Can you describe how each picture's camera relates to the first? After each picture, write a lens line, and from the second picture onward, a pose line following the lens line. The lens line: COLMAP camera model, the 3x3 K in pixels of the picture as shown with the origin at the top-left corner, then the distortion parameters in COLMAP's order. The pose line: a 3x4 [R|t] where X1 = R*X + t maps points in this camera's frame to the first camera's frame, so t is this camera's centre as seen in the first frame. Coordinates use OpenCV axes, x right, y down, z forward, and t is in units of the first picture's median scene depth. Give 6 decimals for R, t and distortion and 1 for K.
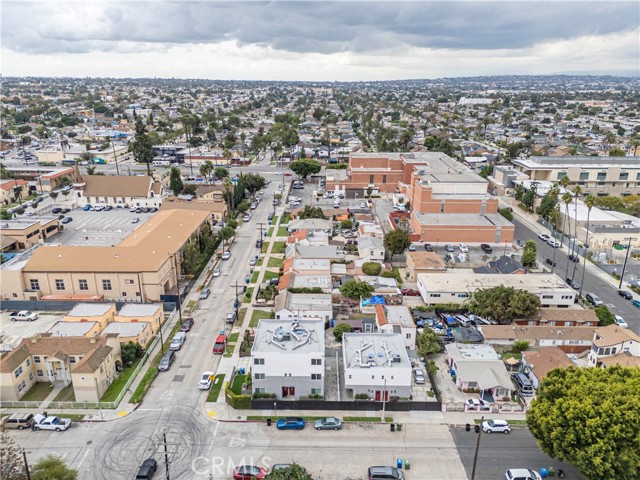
lens RADIAL K [[466.2, 0, 320.0], [0, 466.2, 240.0], [0, 0, 1]] dist [0.080423, -0.075867]
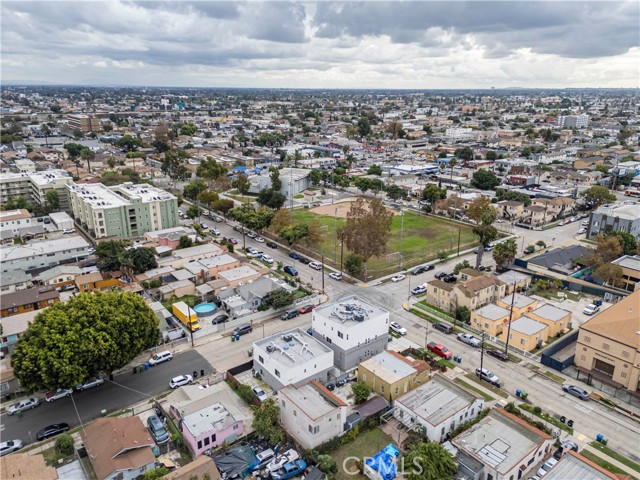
lens RADIAL K [[466.2, 0, 320.0], [0, 466.2, 240.0], [0, 0, 1]] dist [0.080423, -0.075867]
pose [[-0.782046, 0.183660, -0.595545, 0.641127], [-0.211526, 0.820645, 0.530847, -0.535461], [0.586226, 0.541120, -0.602933, 1.496946]]
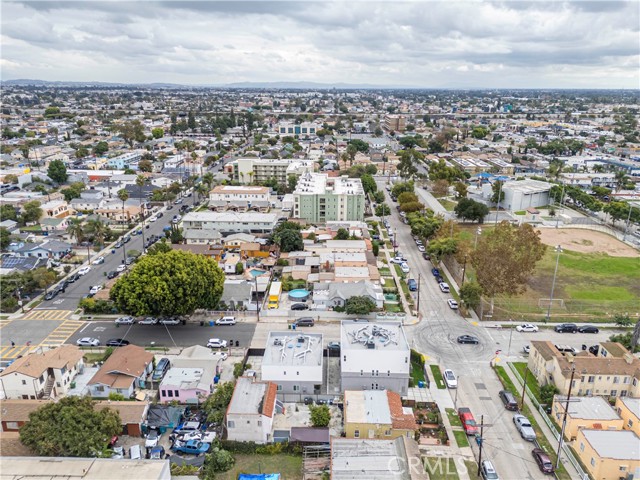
lens RADIAL K [[466.2, 0, 320.0], [0, 466.2, 240.0], [0, 0, 1]] dist [0.080423, -0.075867]
pose [[-0.999790, -0.016354, 0.012379, 0.046084], [-0.005629, 0.799127, 0.601136, -0.587843], [-0.019724, 0.600940, -0.799051, 1.645423]]
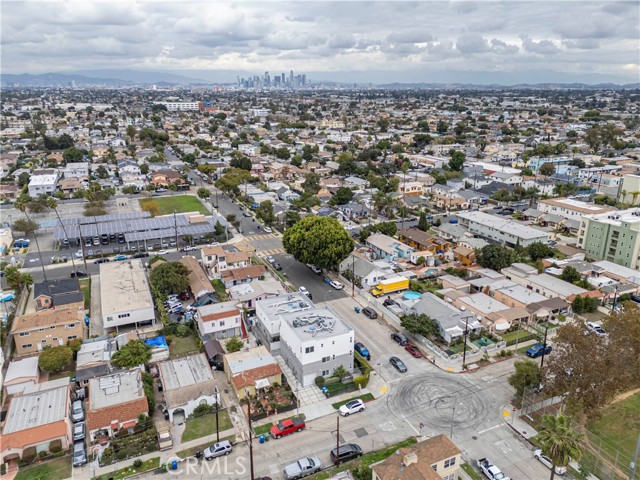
lens RADIAL K [[466.2, 0, 320.0], [0, 466.2, 240.0], [0, 0, 1]] dist [0.080423, -0.075867]
pose [[-0.428970, -0.284249, 0.857431, -0.925045], [0.287701, 0.856779, 0.427969, -0.419208], [-0.856278, 0.430270, -0.285754, 1.164140]]
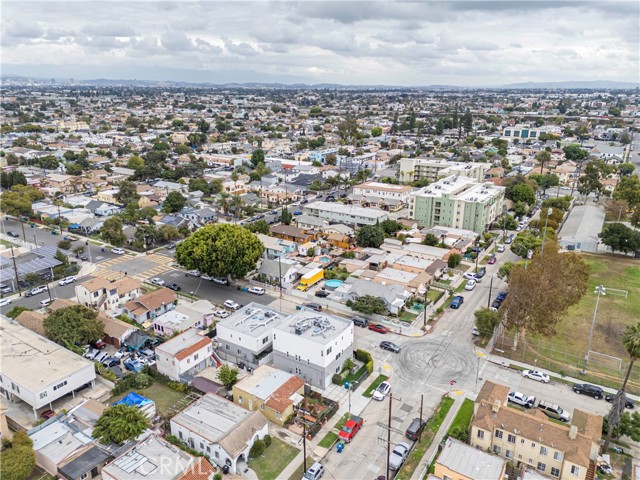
lens RADIAL K [[466.2, 0, 320.0], [0, 466.2, 240.0], [0, 0, 1]] dist [0.080423, -0.075867]
pose [[-0.845427, -0.174364, 0.504827, -0.576458], [0.164076, 0.814710, 0.556171, -0.550431], [-0.508264, 0.553032, -0.660169, 1.535868]]
